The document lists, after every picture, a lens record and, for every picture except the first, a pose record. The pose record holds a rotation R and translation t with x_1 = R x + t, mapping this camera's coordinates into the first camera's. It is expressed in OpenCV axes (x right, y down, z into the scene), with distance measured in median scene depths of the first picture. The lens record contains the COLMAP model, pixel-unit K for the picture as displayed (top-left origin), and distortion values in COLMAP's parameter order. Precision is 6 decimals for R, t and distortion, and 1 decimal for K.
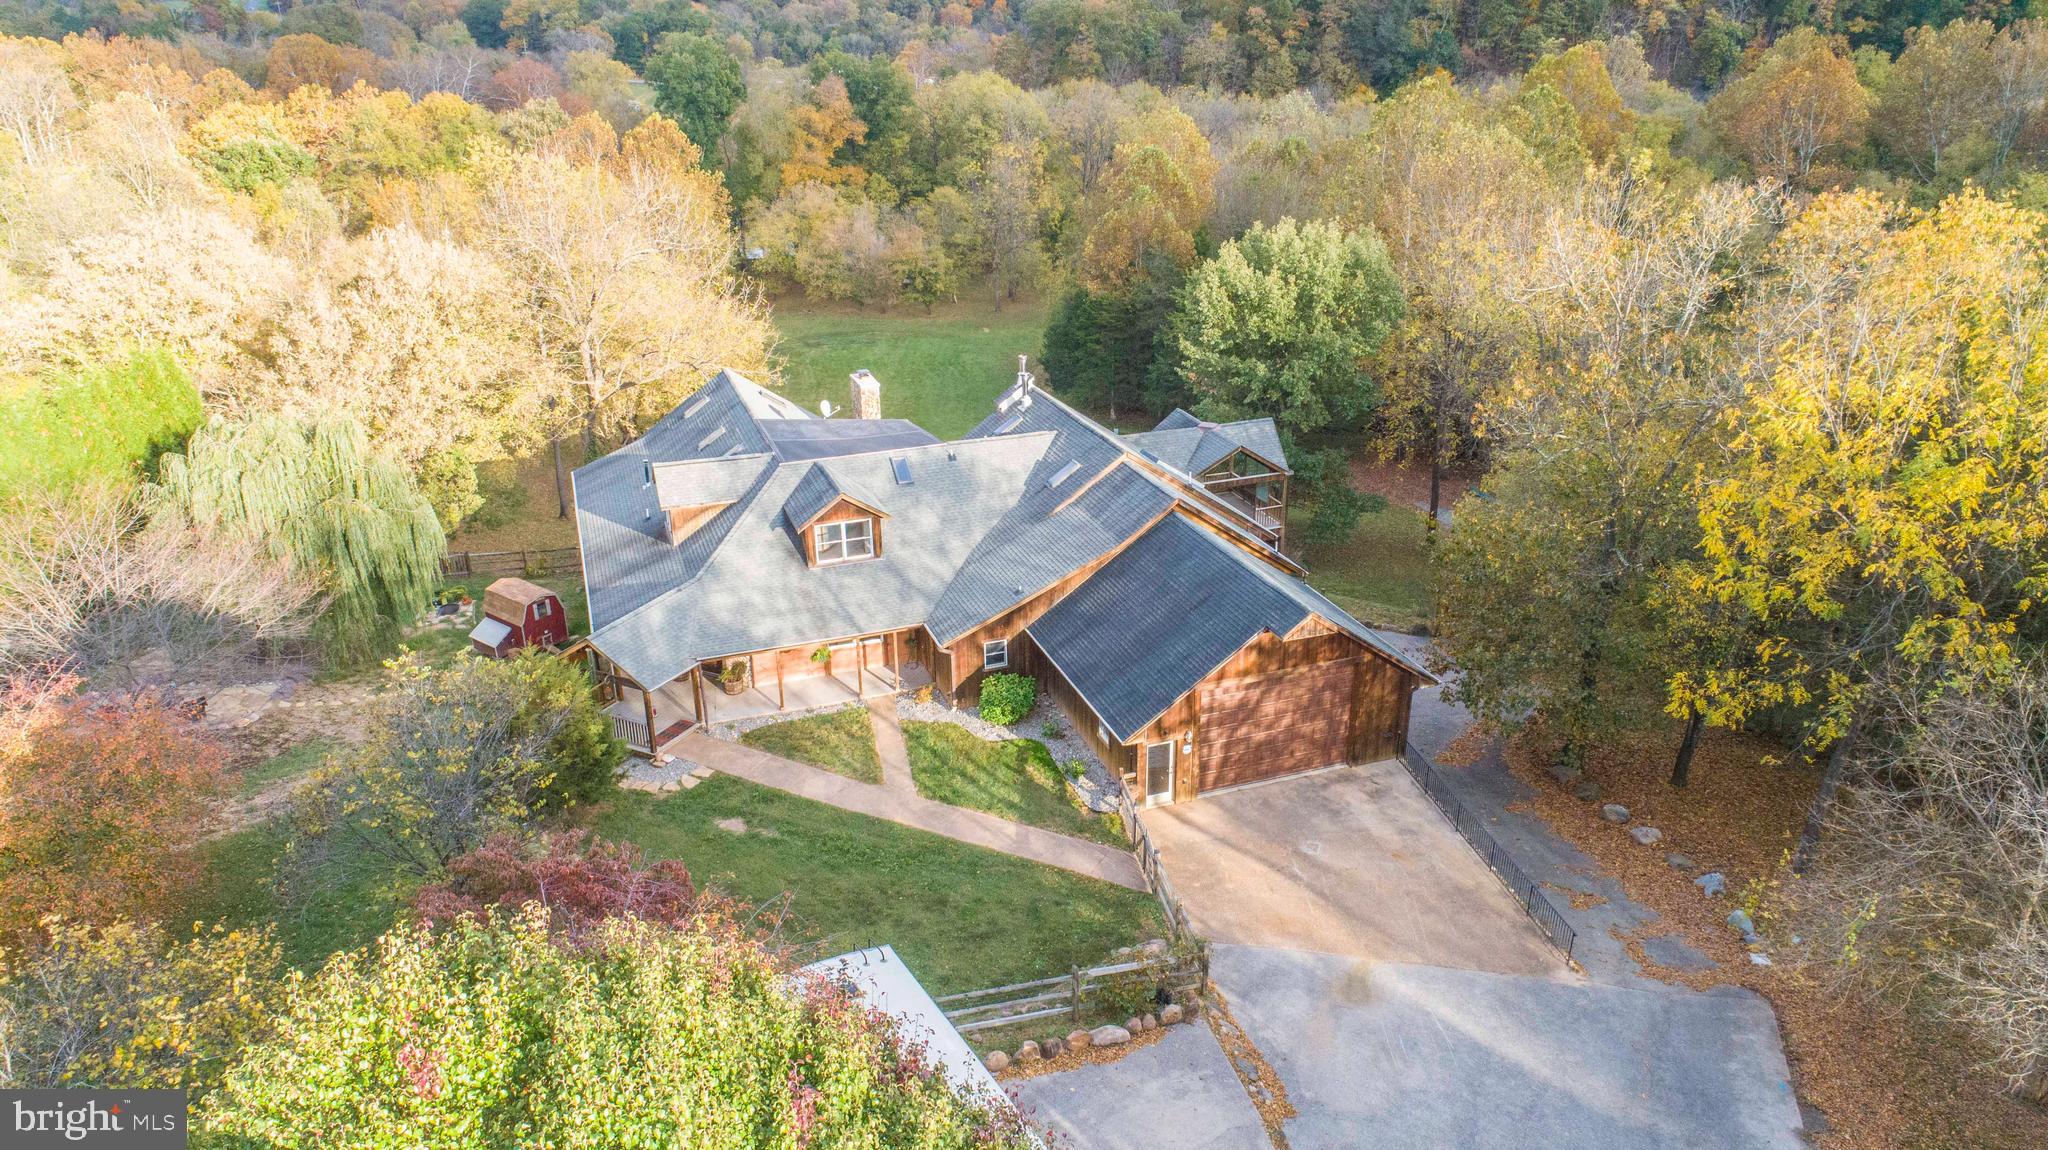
lens RADIAL K [[1359.3, 0, 1024.0], [0, 1359.3, 567.4], [0, 0, 1]] dist [-0.018162, 0.010918]
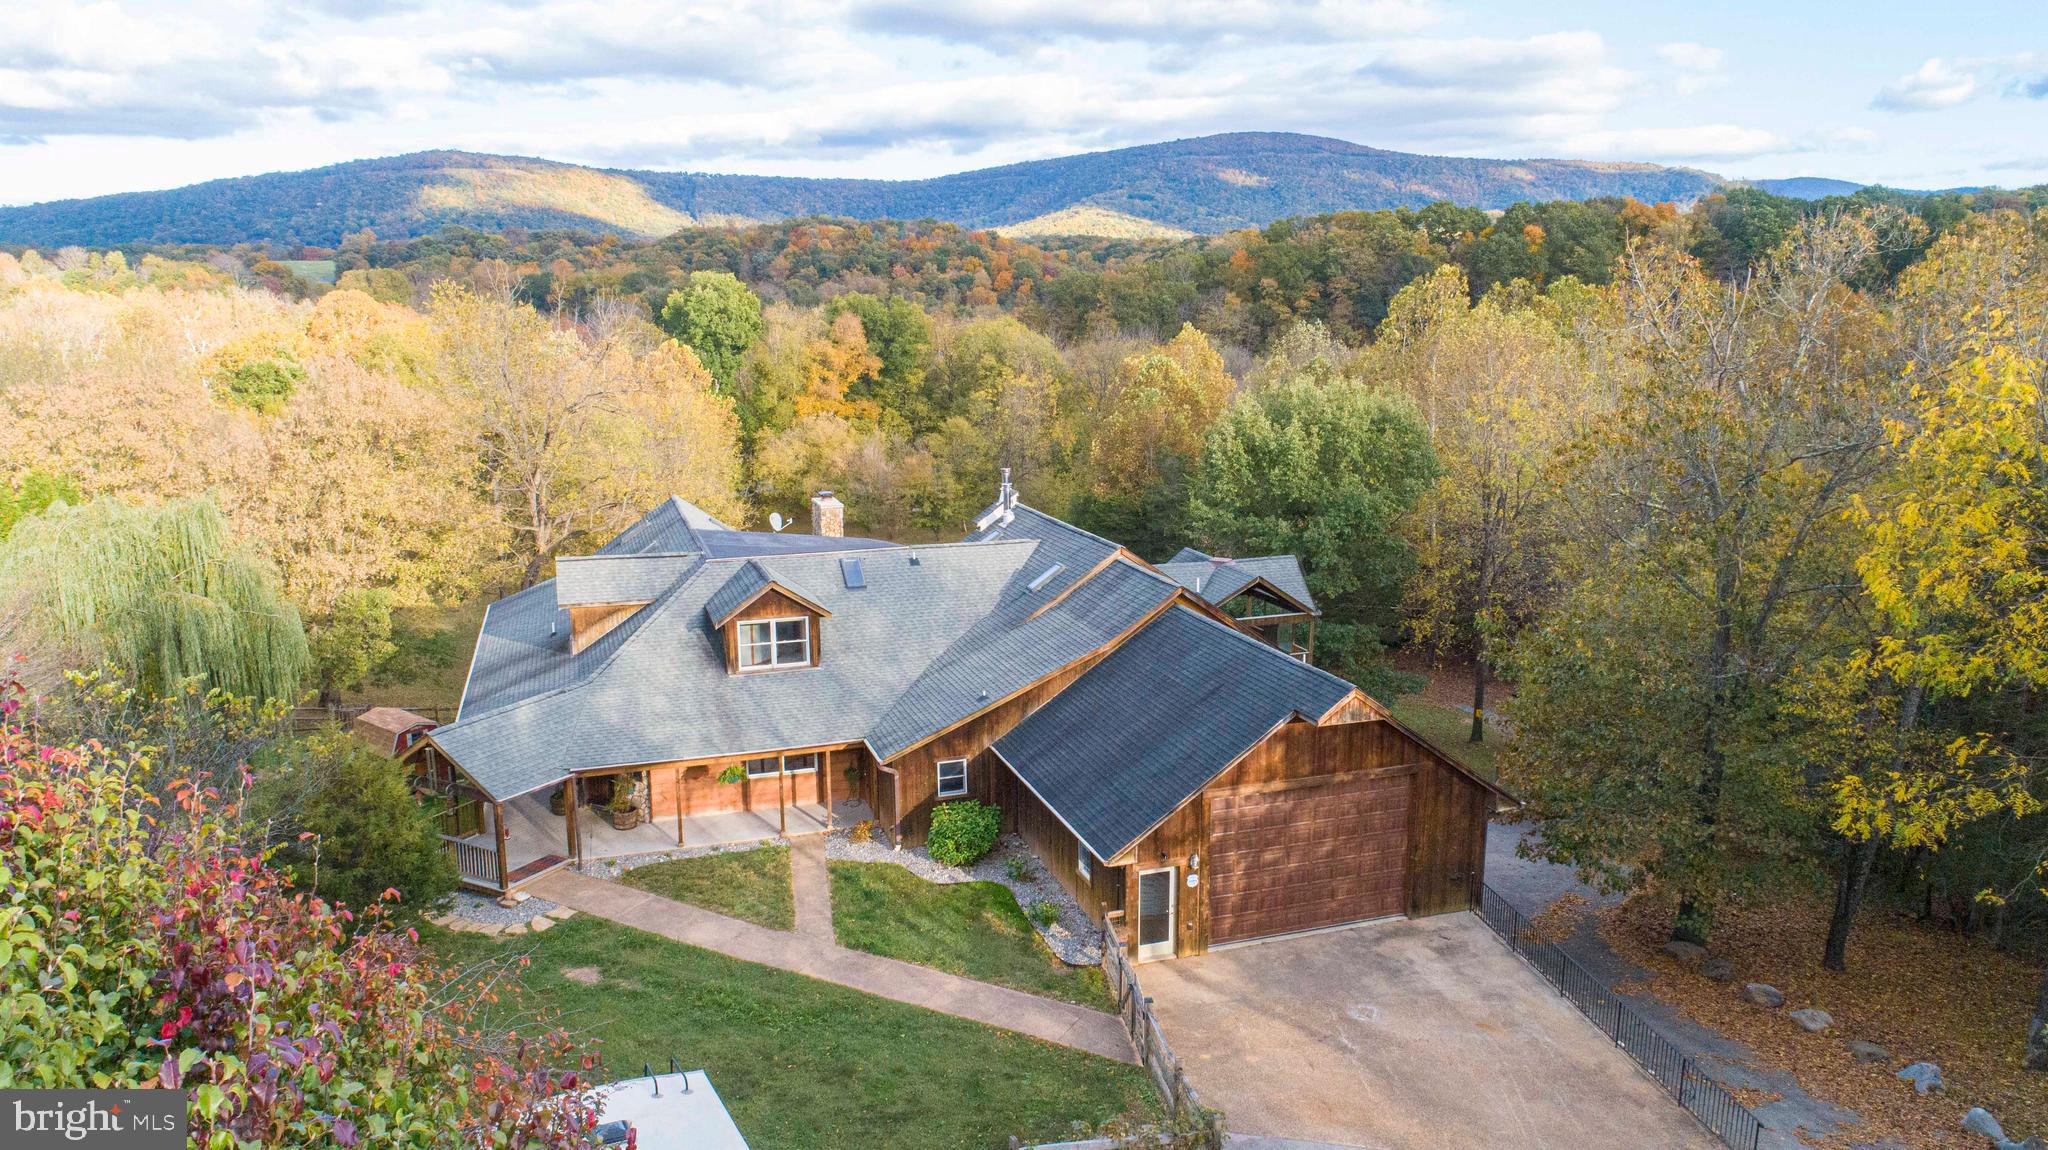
lens RADIAL K [[1359.3, 0, 1024.5], [0, 1359.3, 569.6], [0, 0, 1]] dist [-0.018162, 0.010918]
pose [[0.999796, 0.012758, -0.015633, 0.019562], [-0.015608, 0.980000, -0.198385, 0.061859], [0.012789, 0.198588, 0.980000, 0.122557]]
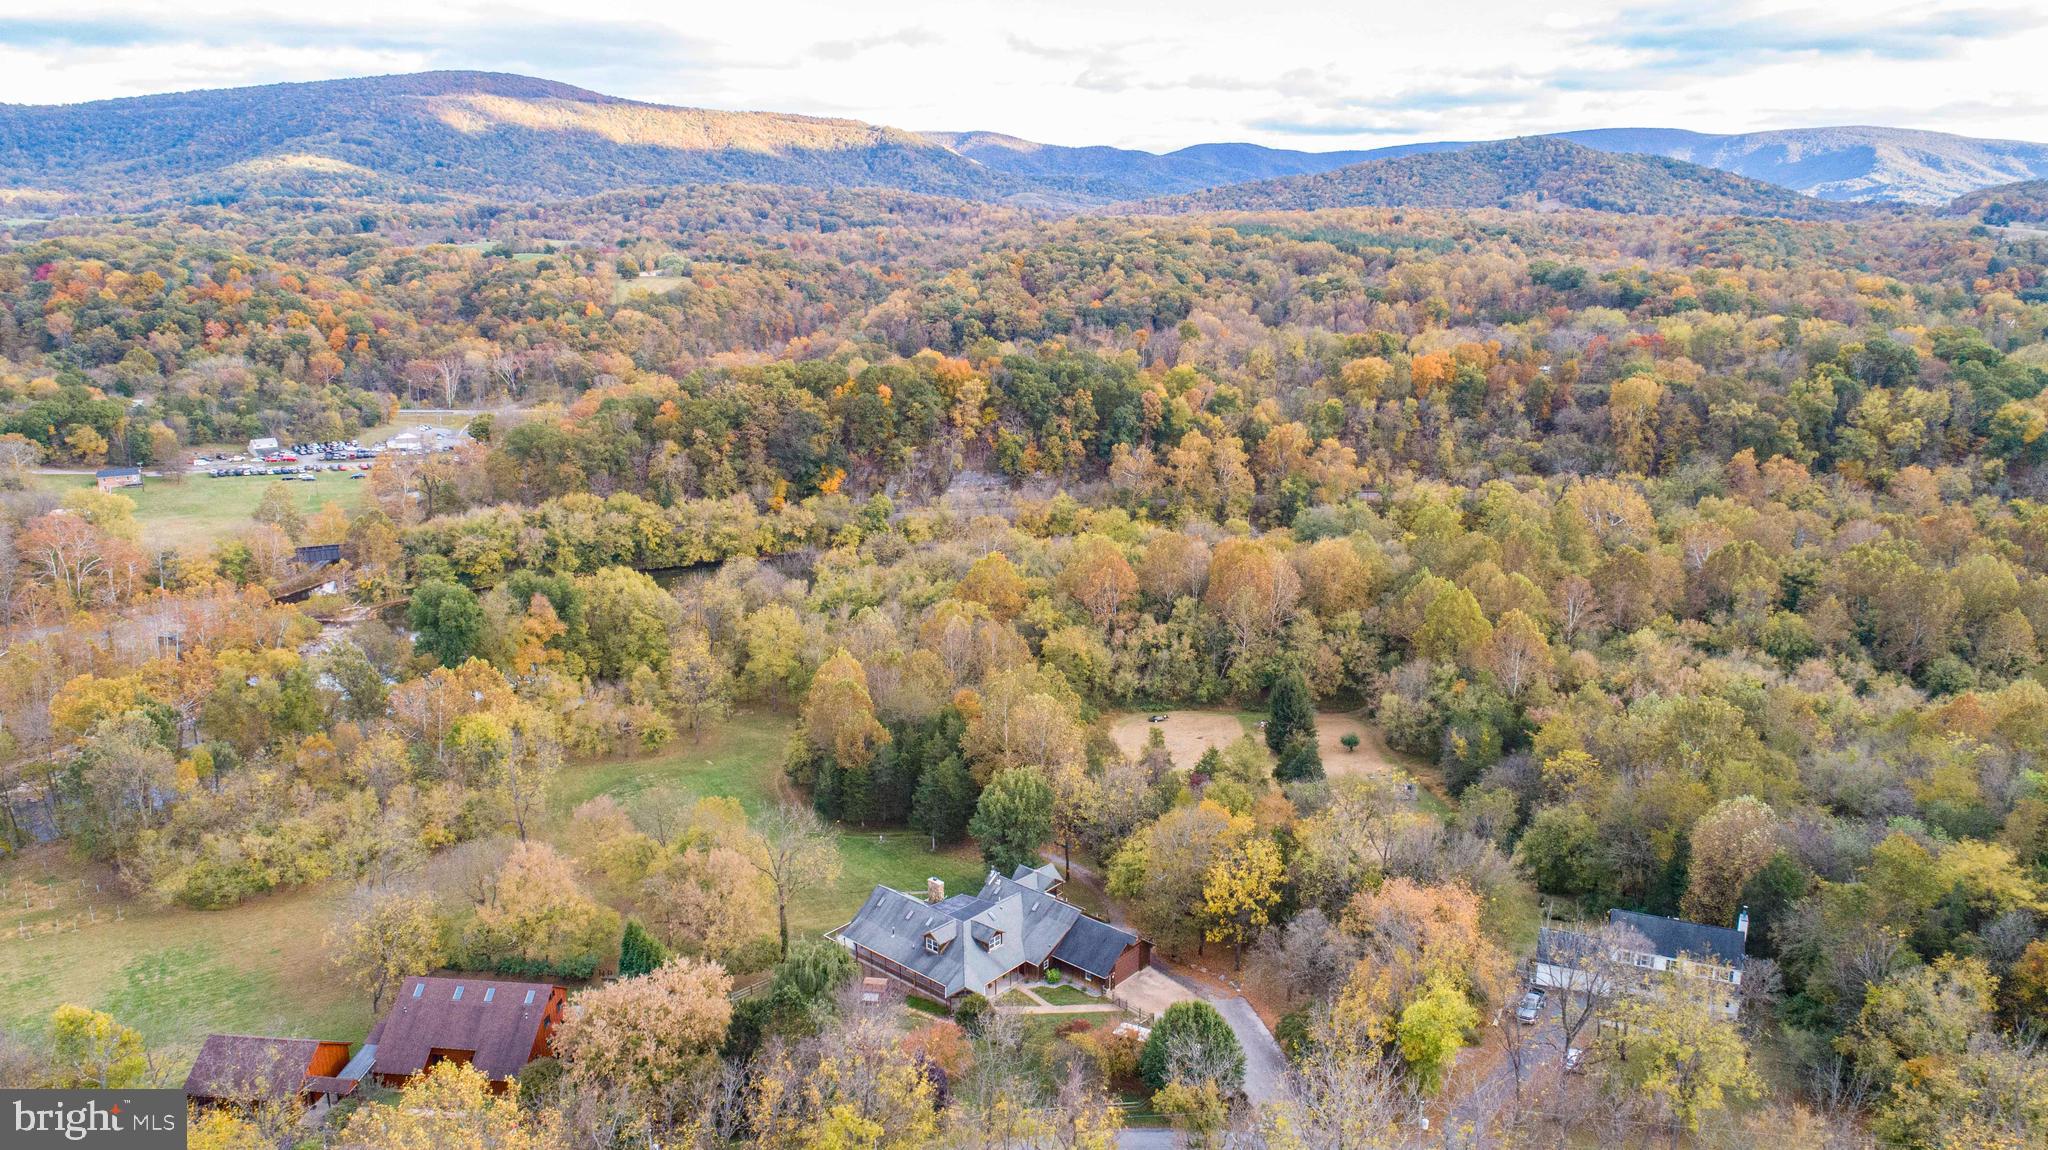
lens RADIAL K [[1359.3, 0, 1020.6], [0, 1359.3, 572.3], [0, 0, 1]] dist [-0.018162, 0.010918]
pose [[0.867129, -0.103341, 0.487245, -1.073365], [0.175298, 0.978971, -0.104337, -0.367947], [-0.466216, 0.175886, 0.867010, -1.424131]]
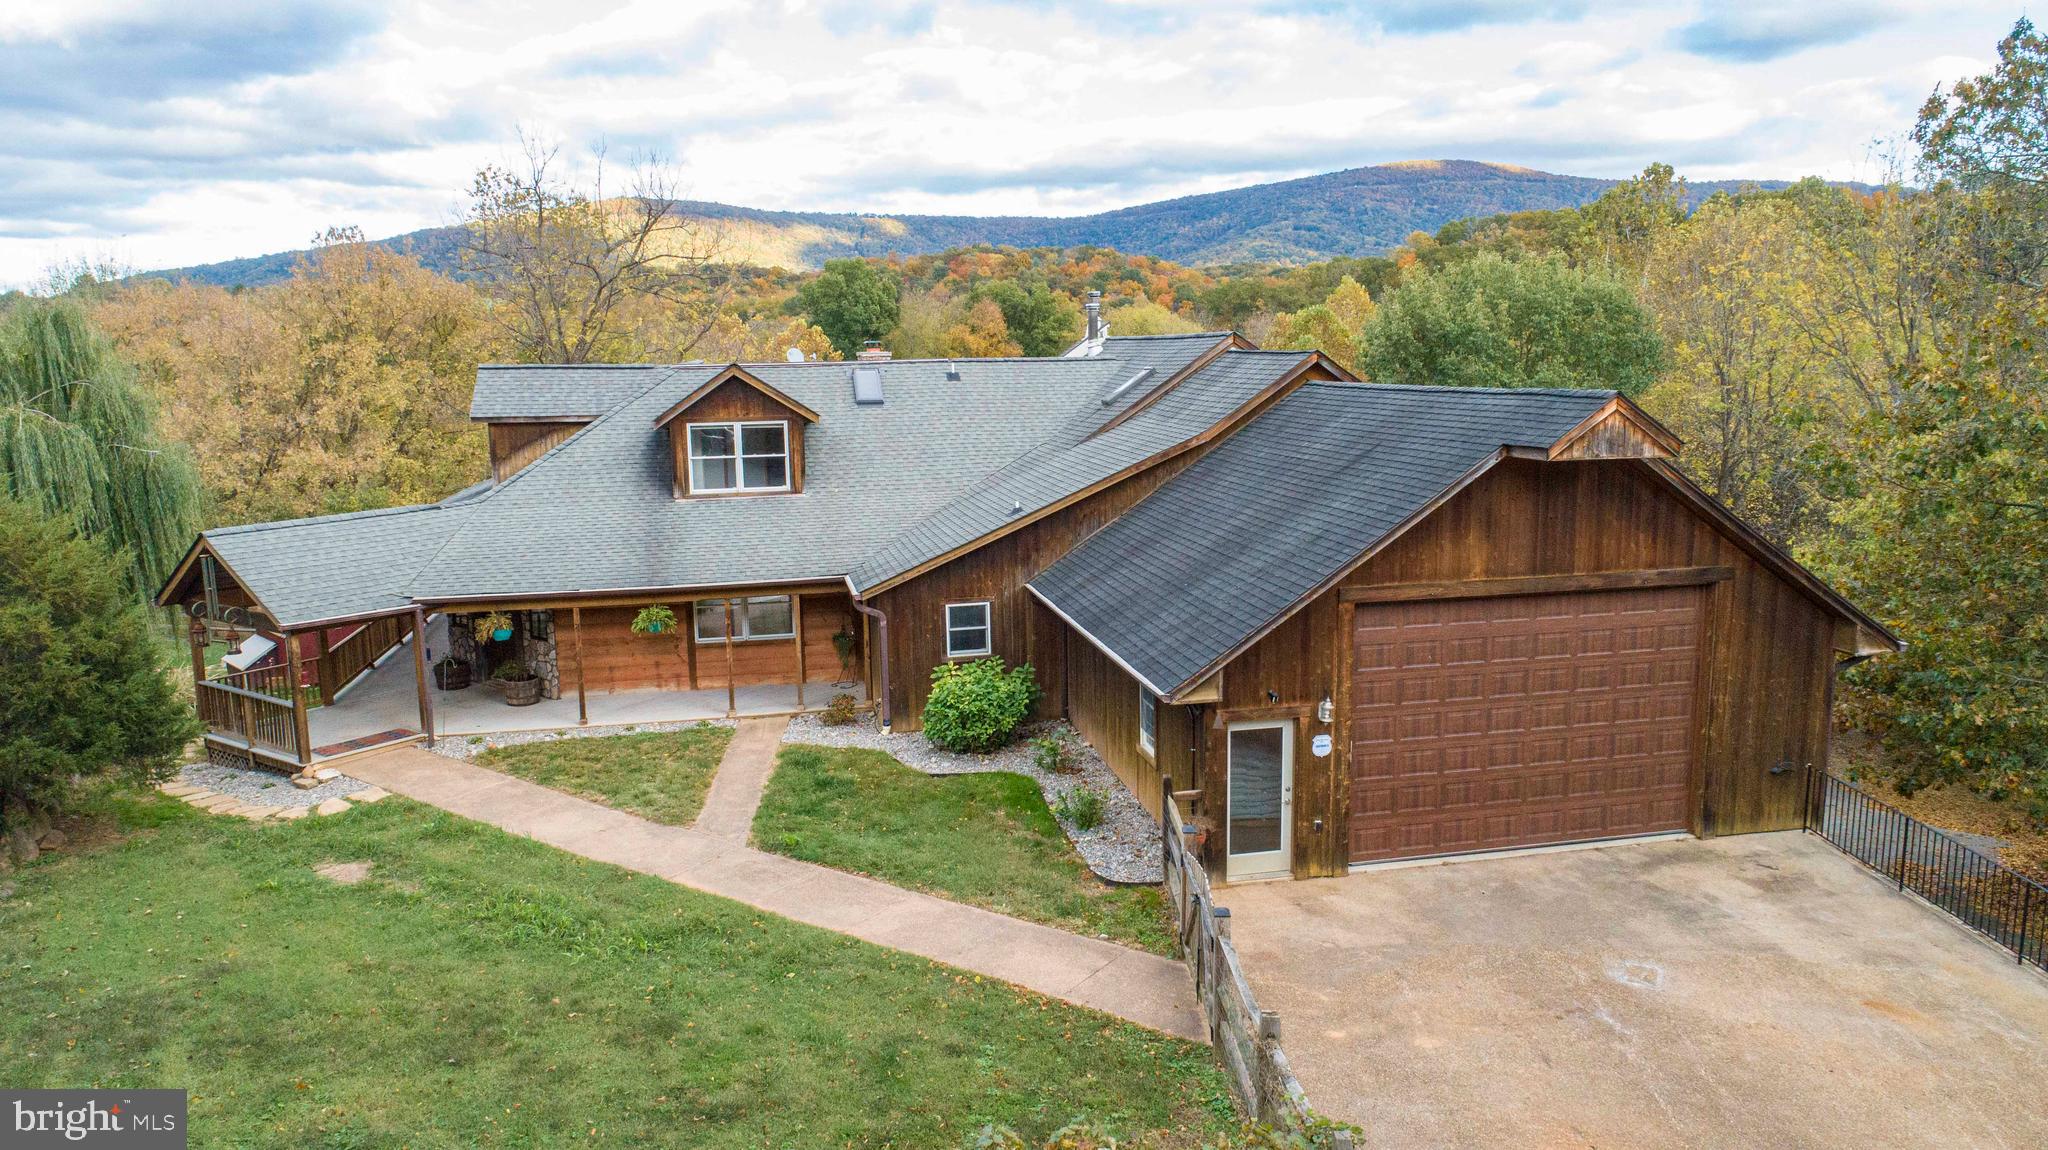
lens RADIAL K [[1359.3, 0, 1025.8], [0, 1359.3, 572.6], [0, 0, 1]] dist [-0.018162, 0.010918]
pose [[0.990939, 0.020475, -0.132744, 0.043934], [-0.049360, 0.974670, -0.218134, 0.096061], [0.124915, 0.222709, 0.966849, 0.294269]]
